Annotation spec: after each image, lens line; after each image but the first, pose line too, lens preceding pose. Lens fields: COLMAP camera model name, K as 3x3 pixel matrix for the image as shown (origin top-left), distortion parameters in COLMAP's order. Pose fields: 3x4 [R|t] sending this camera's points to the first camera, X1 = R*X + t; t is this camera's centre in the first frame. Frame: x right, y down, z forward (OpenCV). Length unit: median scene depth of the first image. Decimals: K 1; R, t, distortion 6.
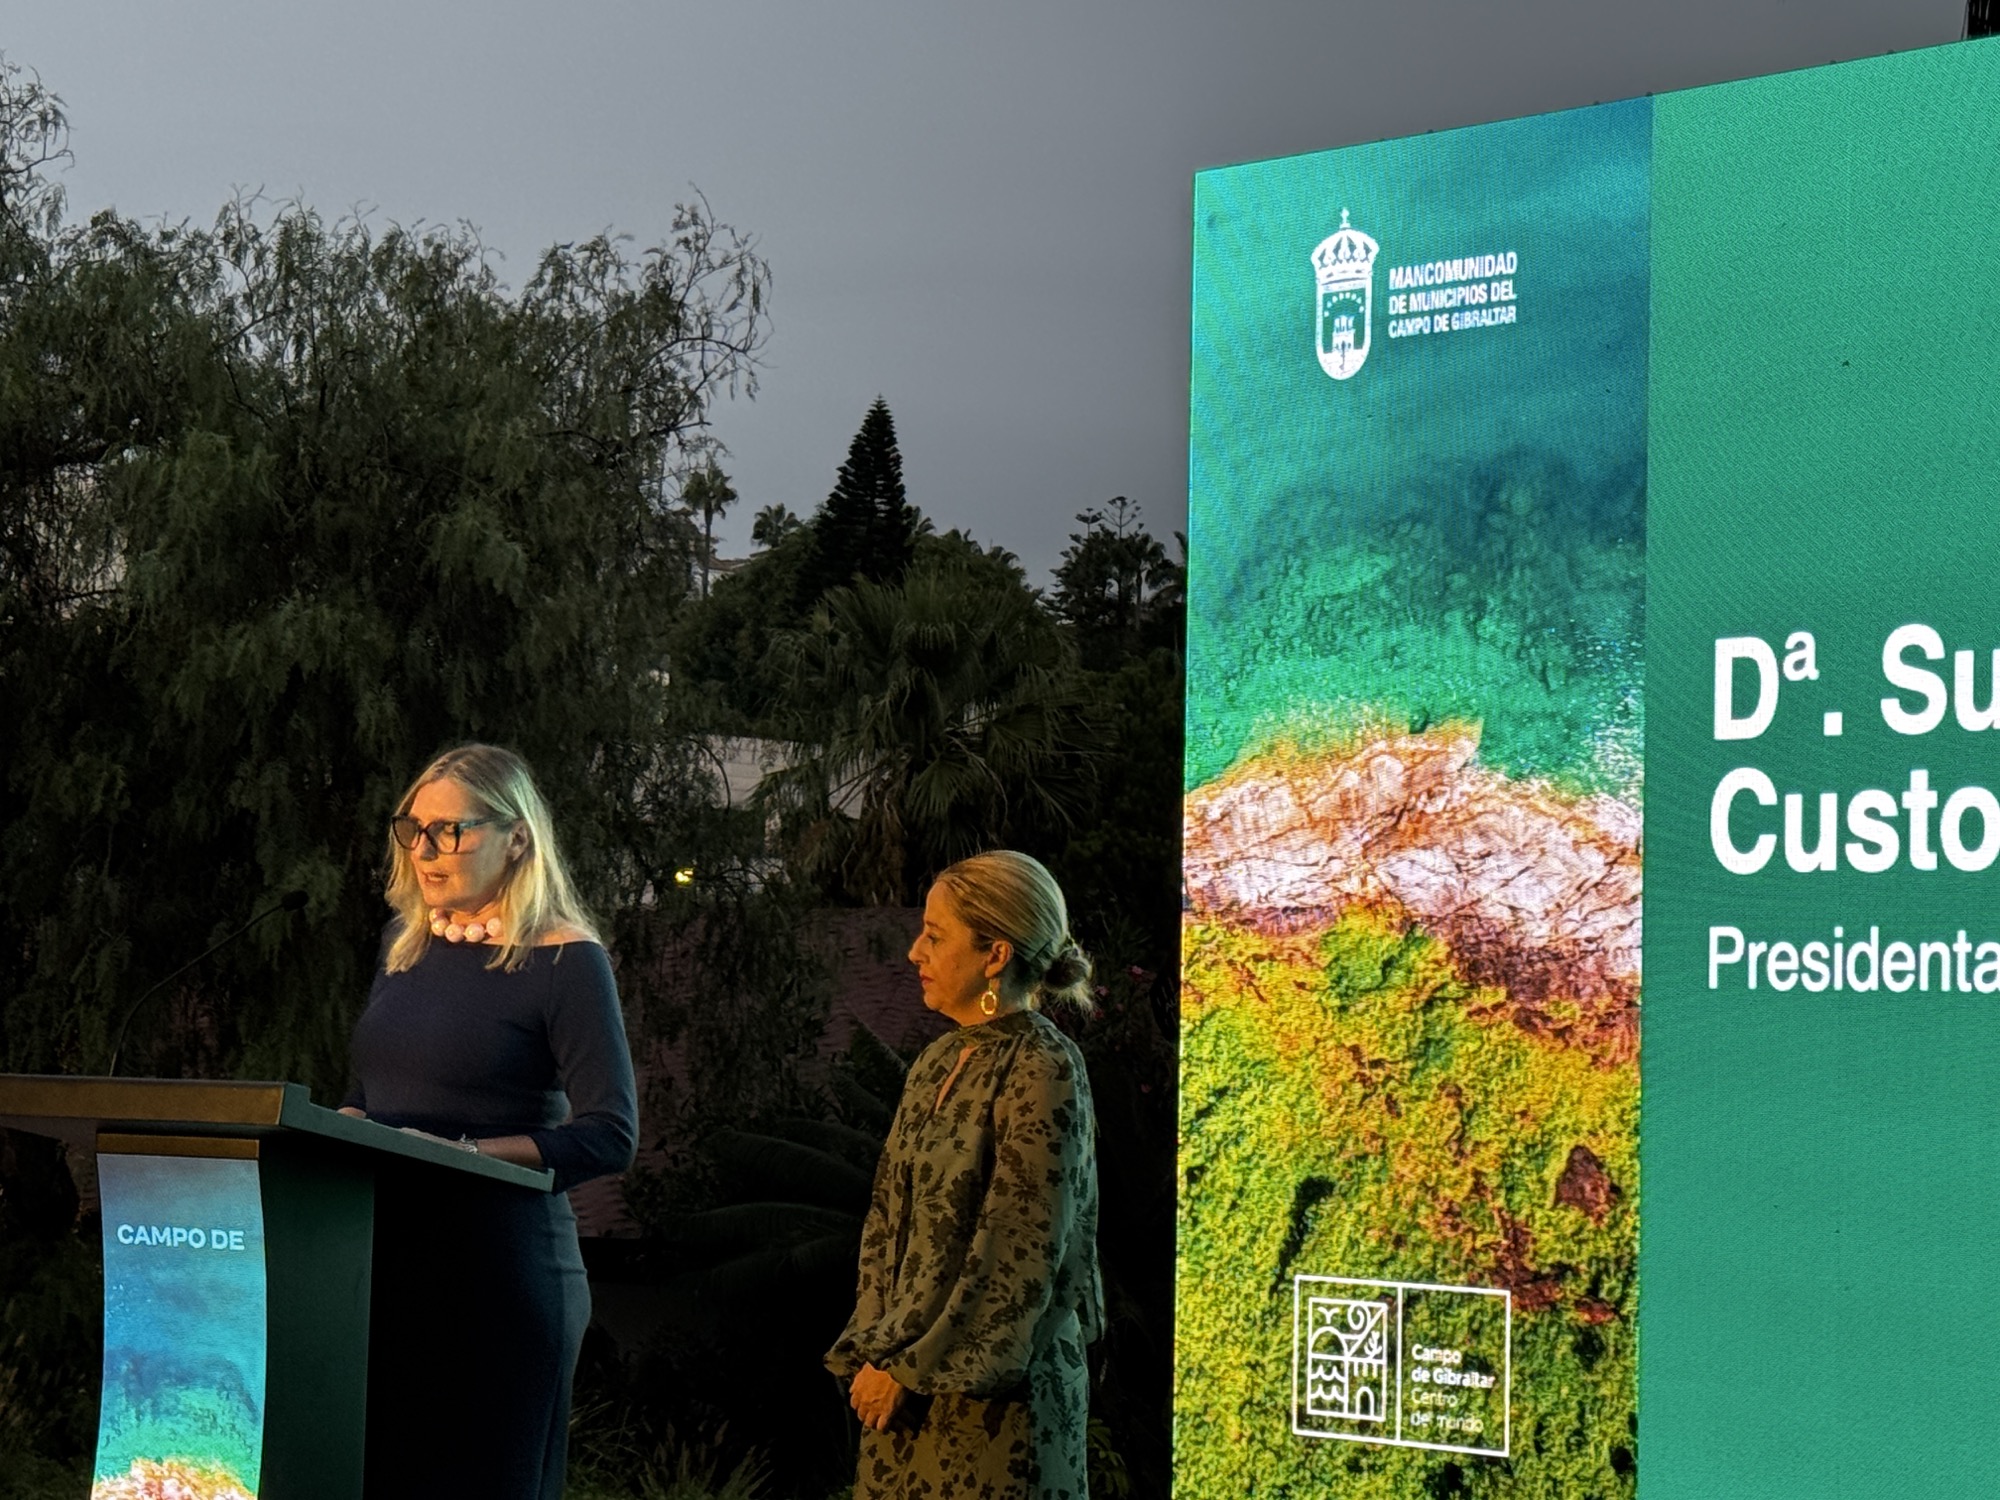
lens RADIAL K [[4884.0, 0, 1014.1], [0, 4884.0, 747.4], [0, 0, 1]] dist [0.090206, 0.000000]
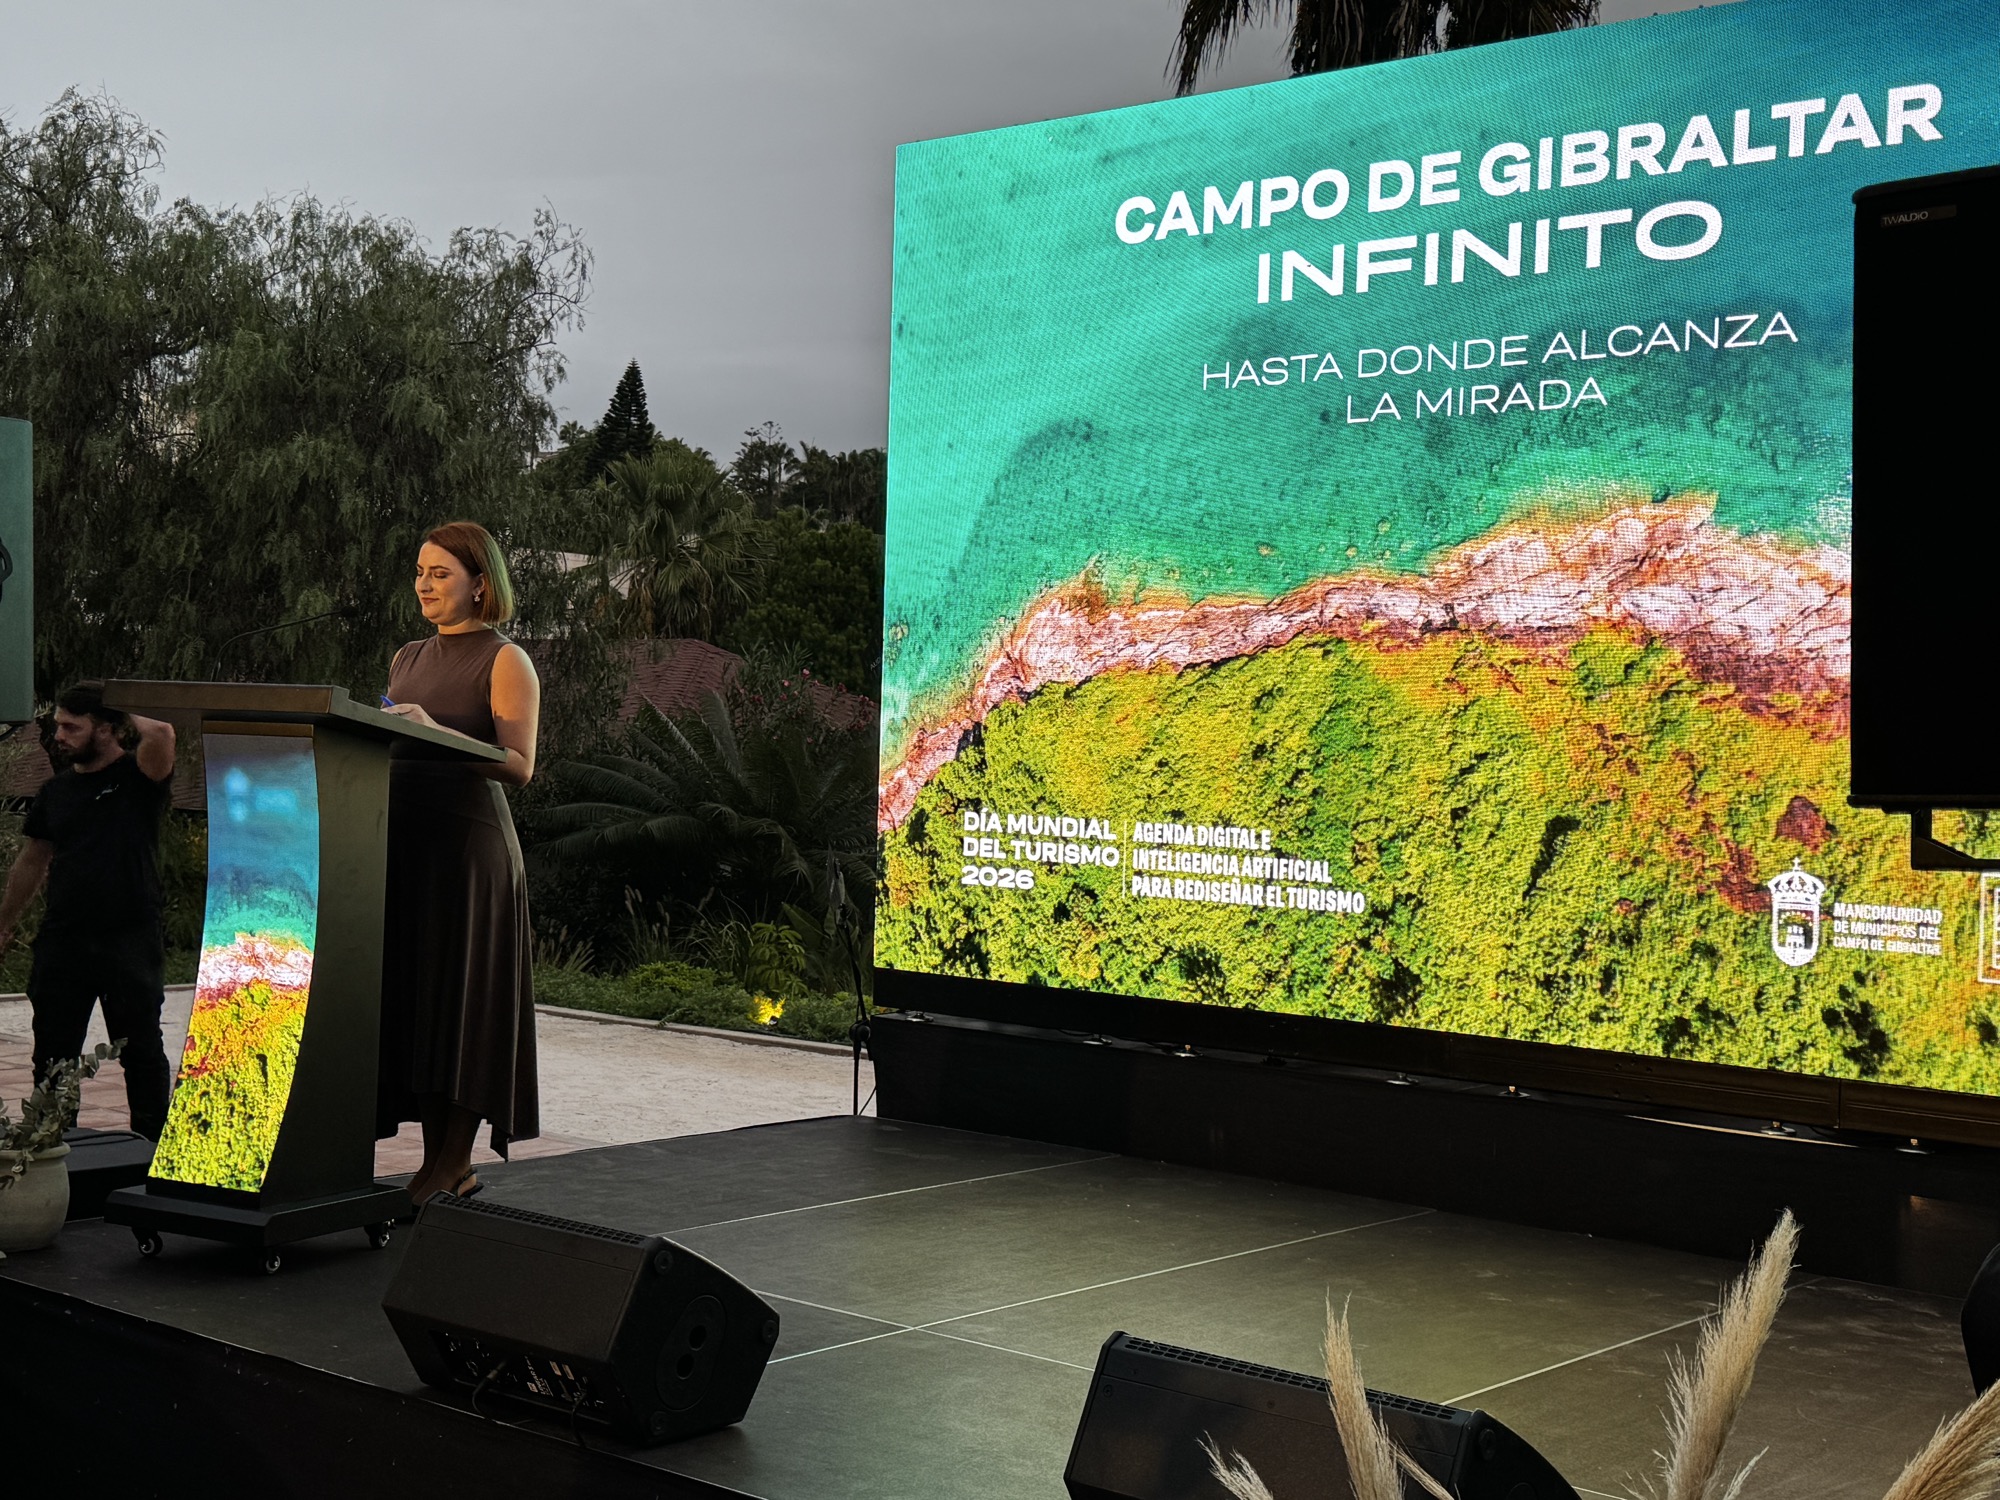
lens RADIAL K [[2780.8, 0, 1023.2], [0, 2780.8, 776.4], [0, 0, 1]] dist [0.164730, 0.000000]
pose [[0.993411, 0.005819, 0.114456, -0.195892], [-0.014794, 0.996865, 0.077722, 0.015980], [-0.113645, -0.078904, 0.990383, 0.220842]]
